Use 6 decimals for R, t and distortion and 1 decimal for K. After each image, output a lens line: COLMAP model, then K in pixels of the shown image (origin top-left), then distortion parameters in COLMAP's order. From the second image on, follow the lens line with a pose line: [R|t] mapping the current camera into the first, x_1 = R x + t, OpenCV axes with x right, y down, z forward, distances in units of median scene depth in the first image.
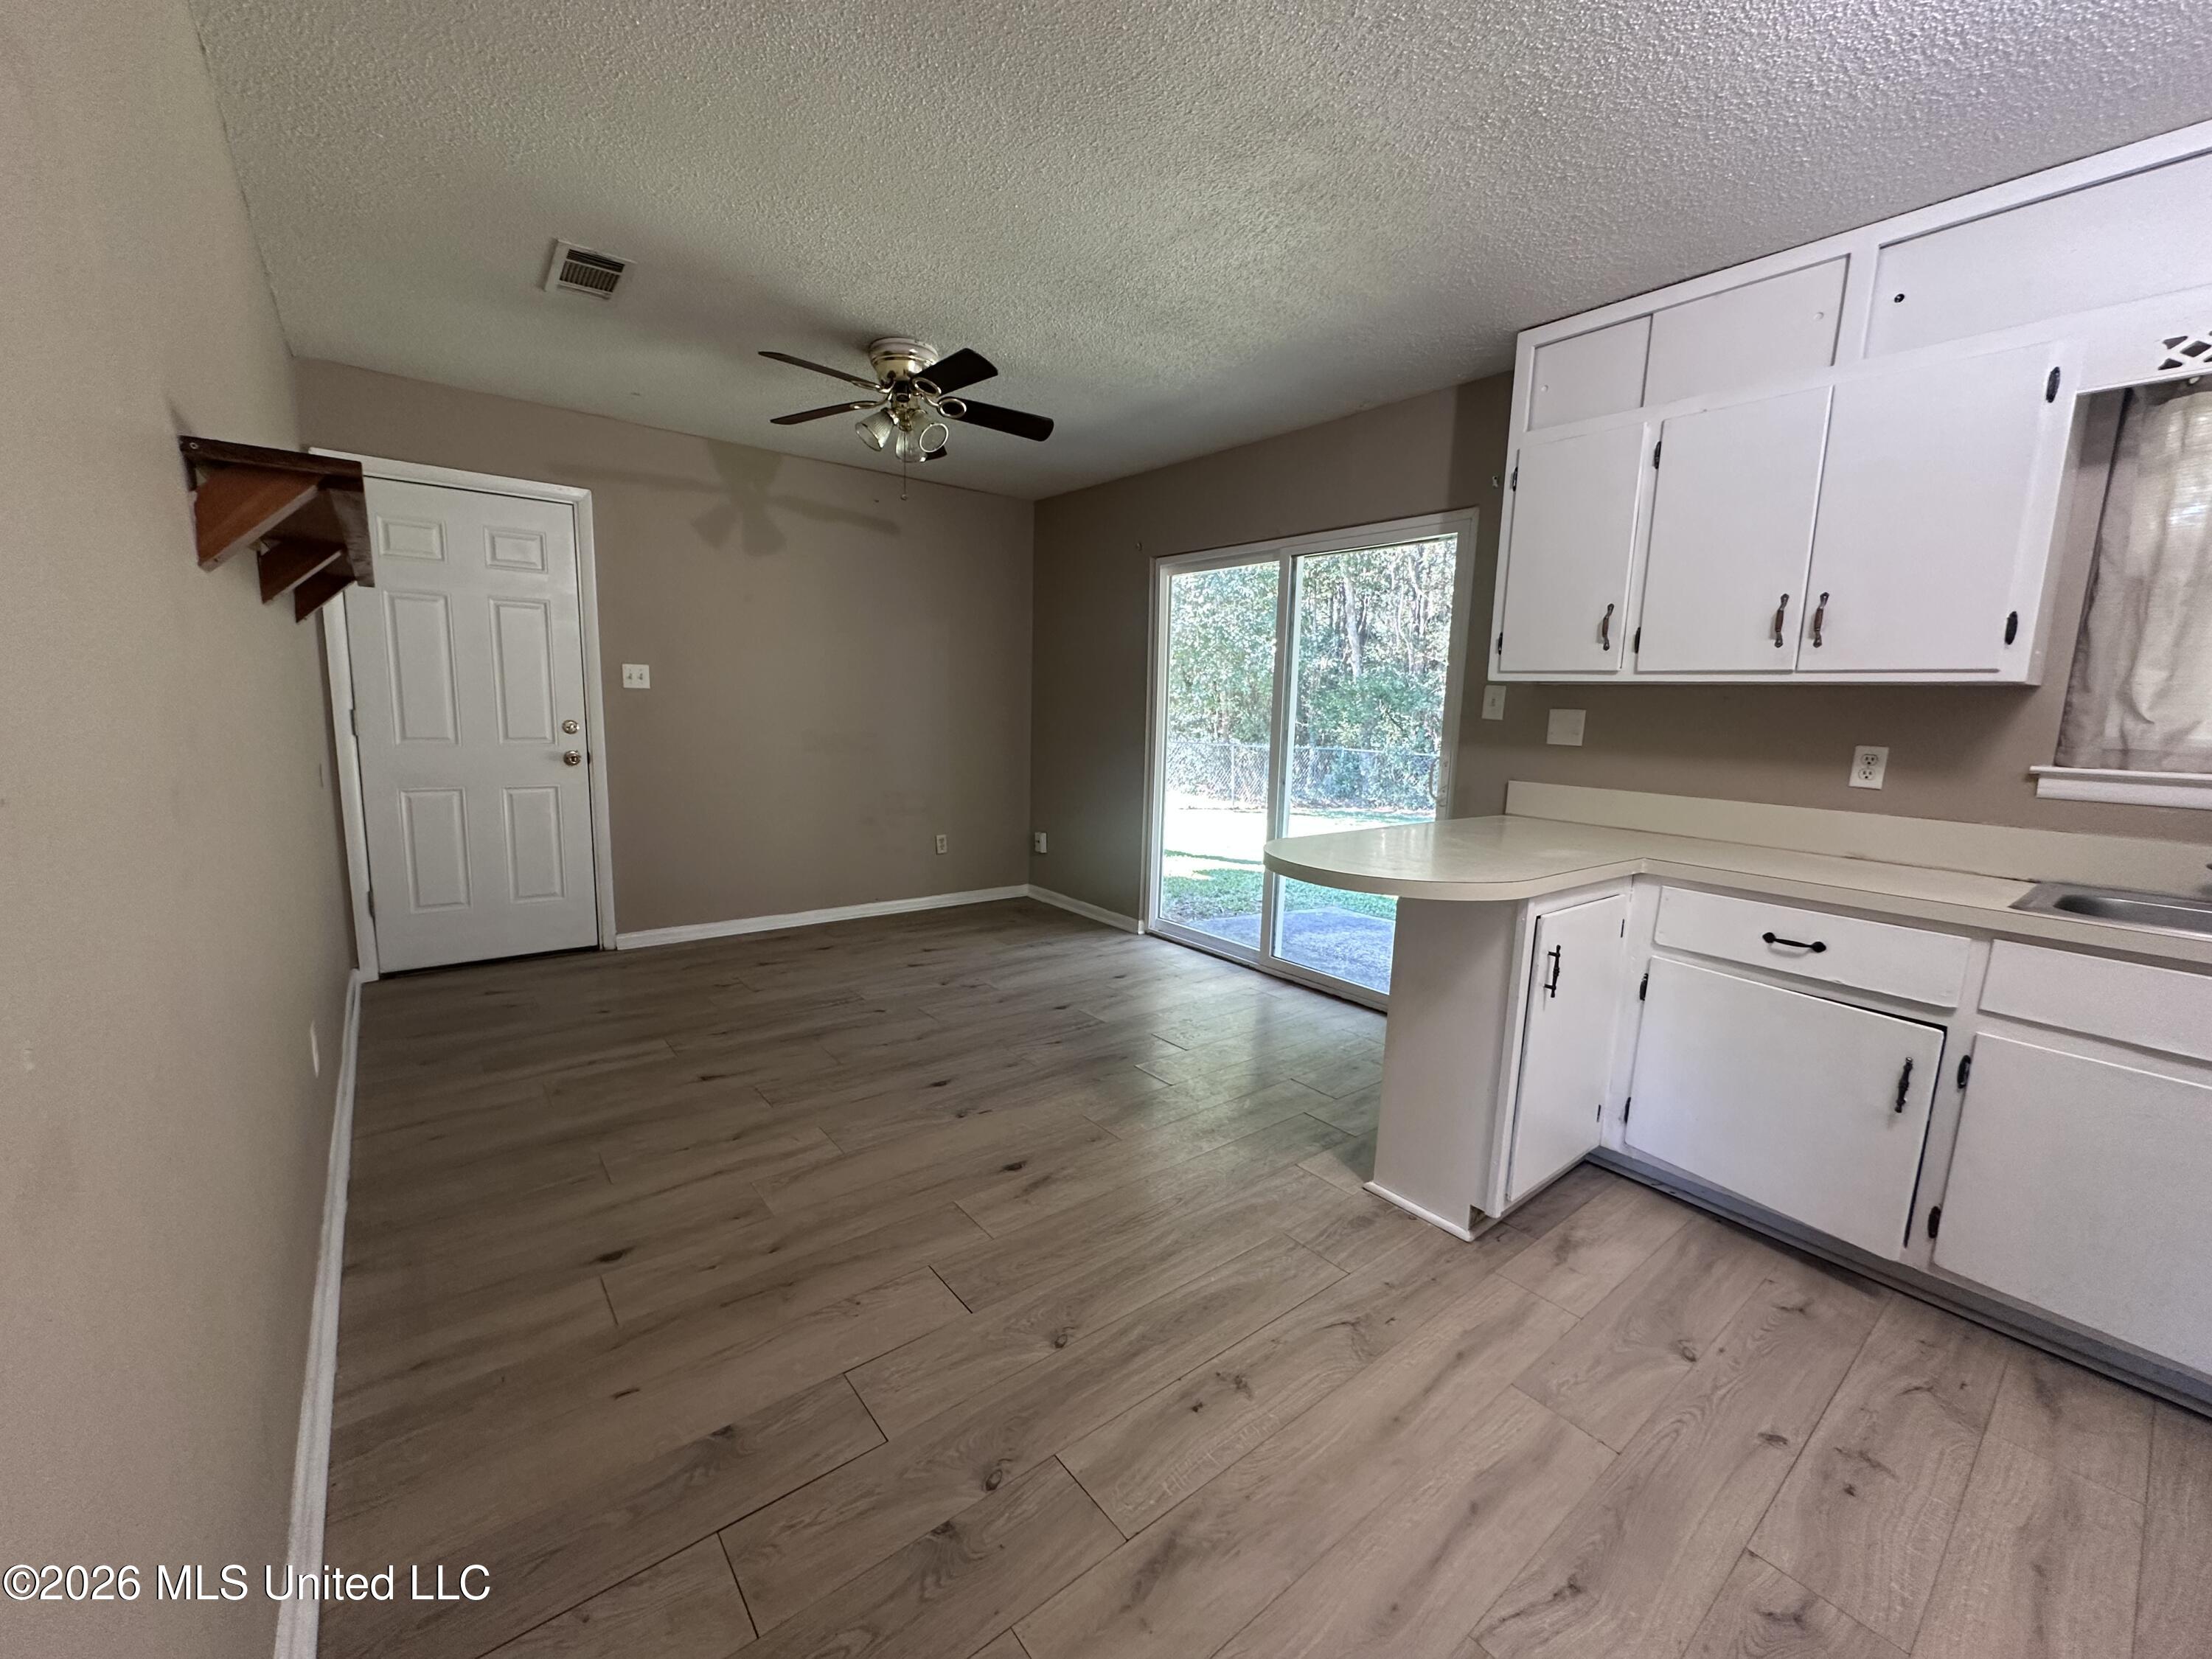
lens RADIAL K [[887.5, 0, 1104.3], [0, 887.5, 829.8], [0, 0, 1]] dist [0.000023, 0.000527]
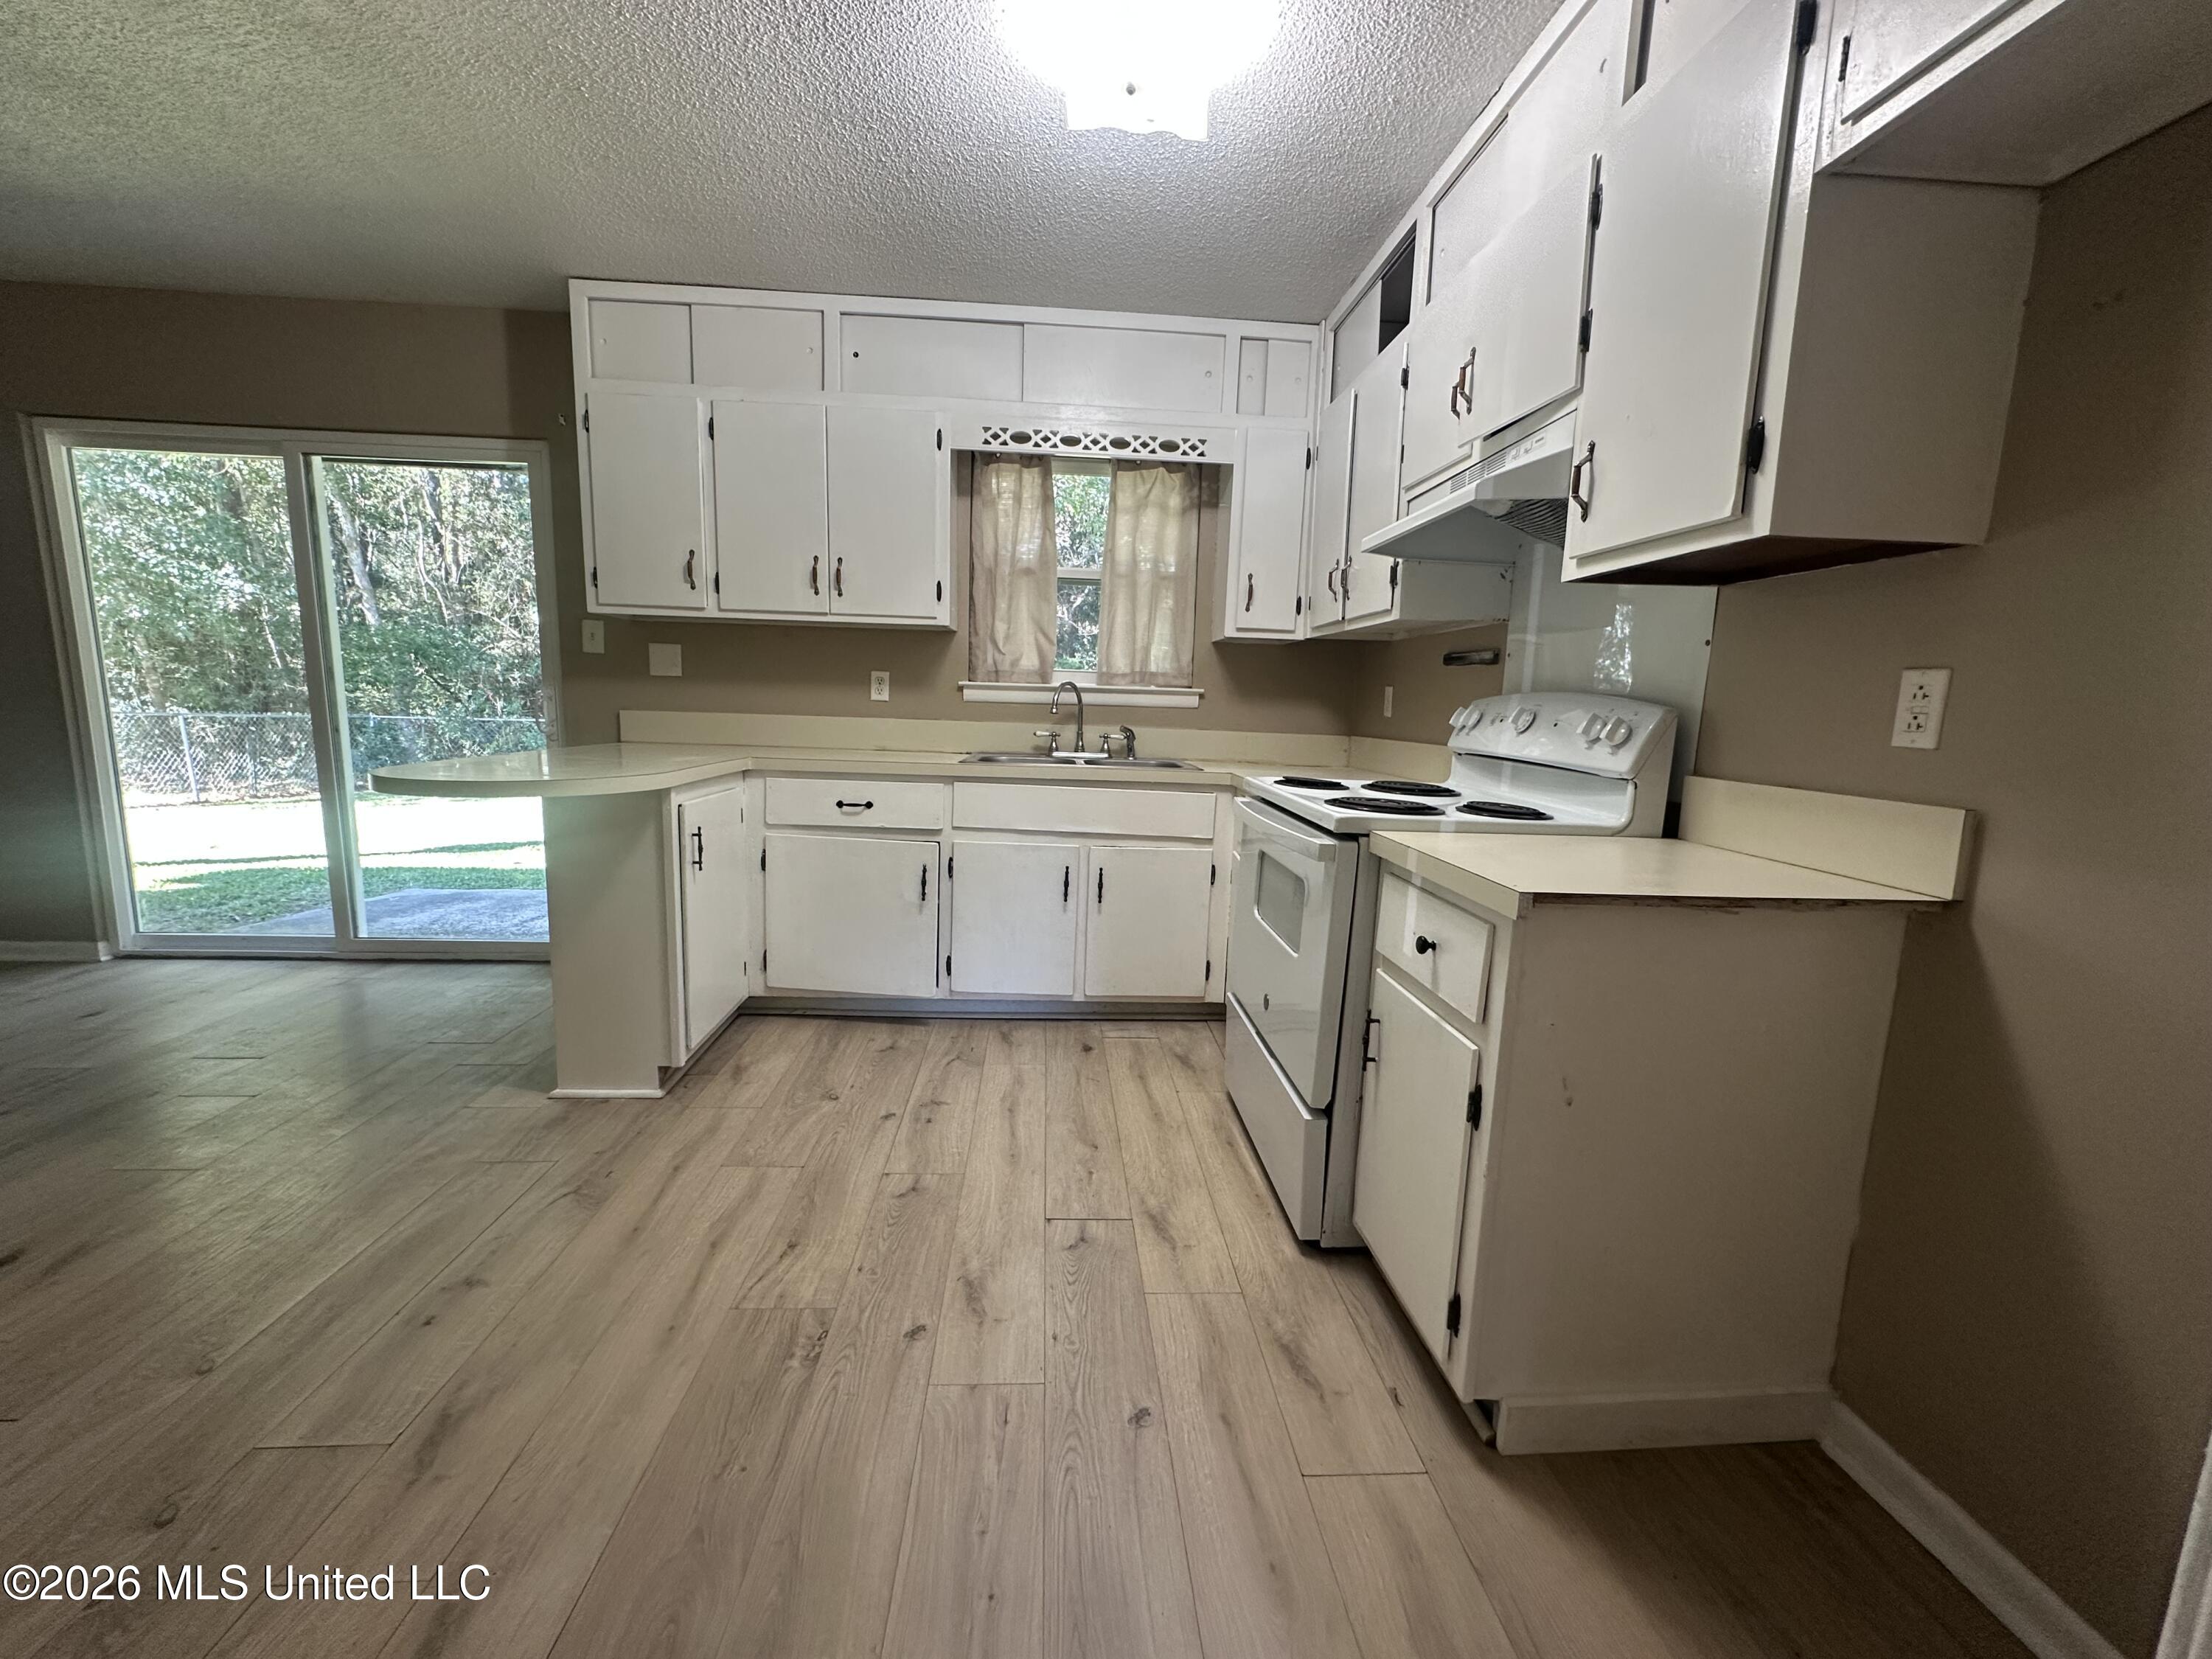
lens RADIAL K [[887.5, 0, 1104.3], [0, 887.5, 829.8], [0, 0, 1]] dist [0.000023, 0.000527]
pose [[0.574632, -0.133762, 0.807407, -0.133238], [0.104172, 0.990483, 0.089952, 0.075338], [-0.811755, 0.032419, 0.583098, -0.137246]]
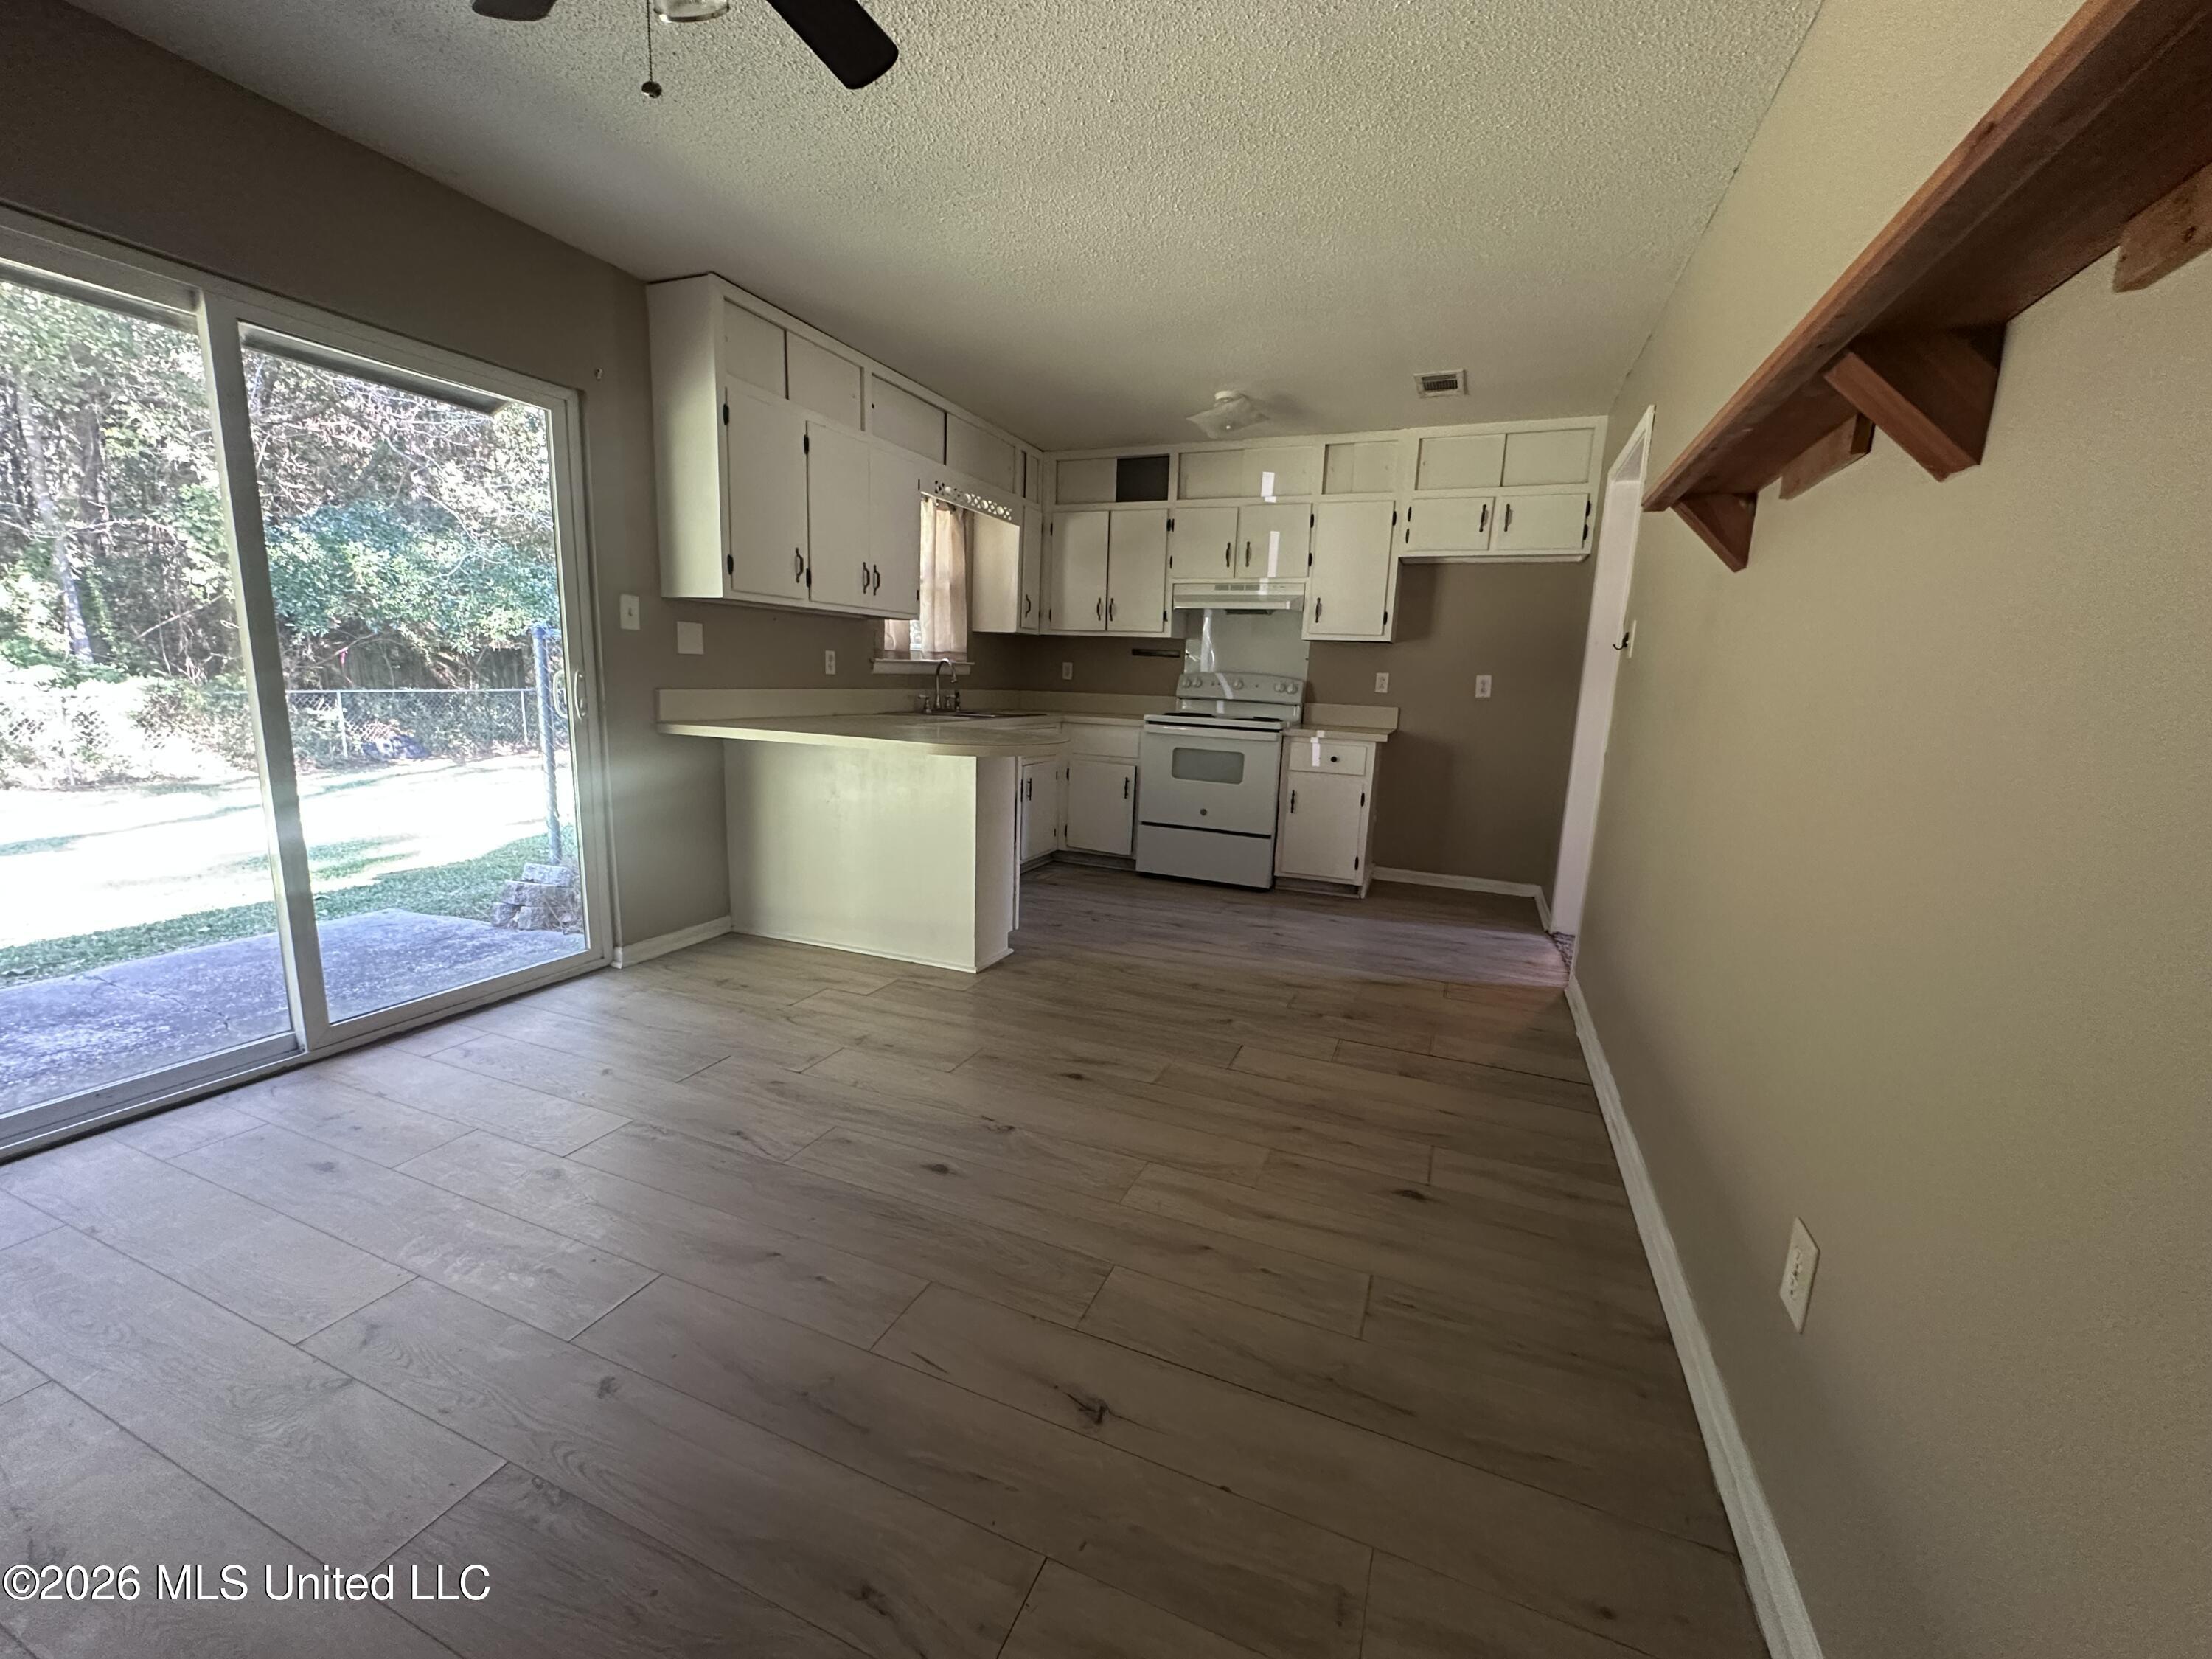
lens RADIAL K [[887.5, 0, 1104.3], [0, 887.5, 829.8], [0, 0, 1]] dist [0.000023, 0.000527]
pose [[-0.482709, -0.200919, 0.852422, -1.047045], [0.074377, 0.960407, 0.268490, -0.201290], [-0.872617, 0.193003, -0.448654, 1.510321]]
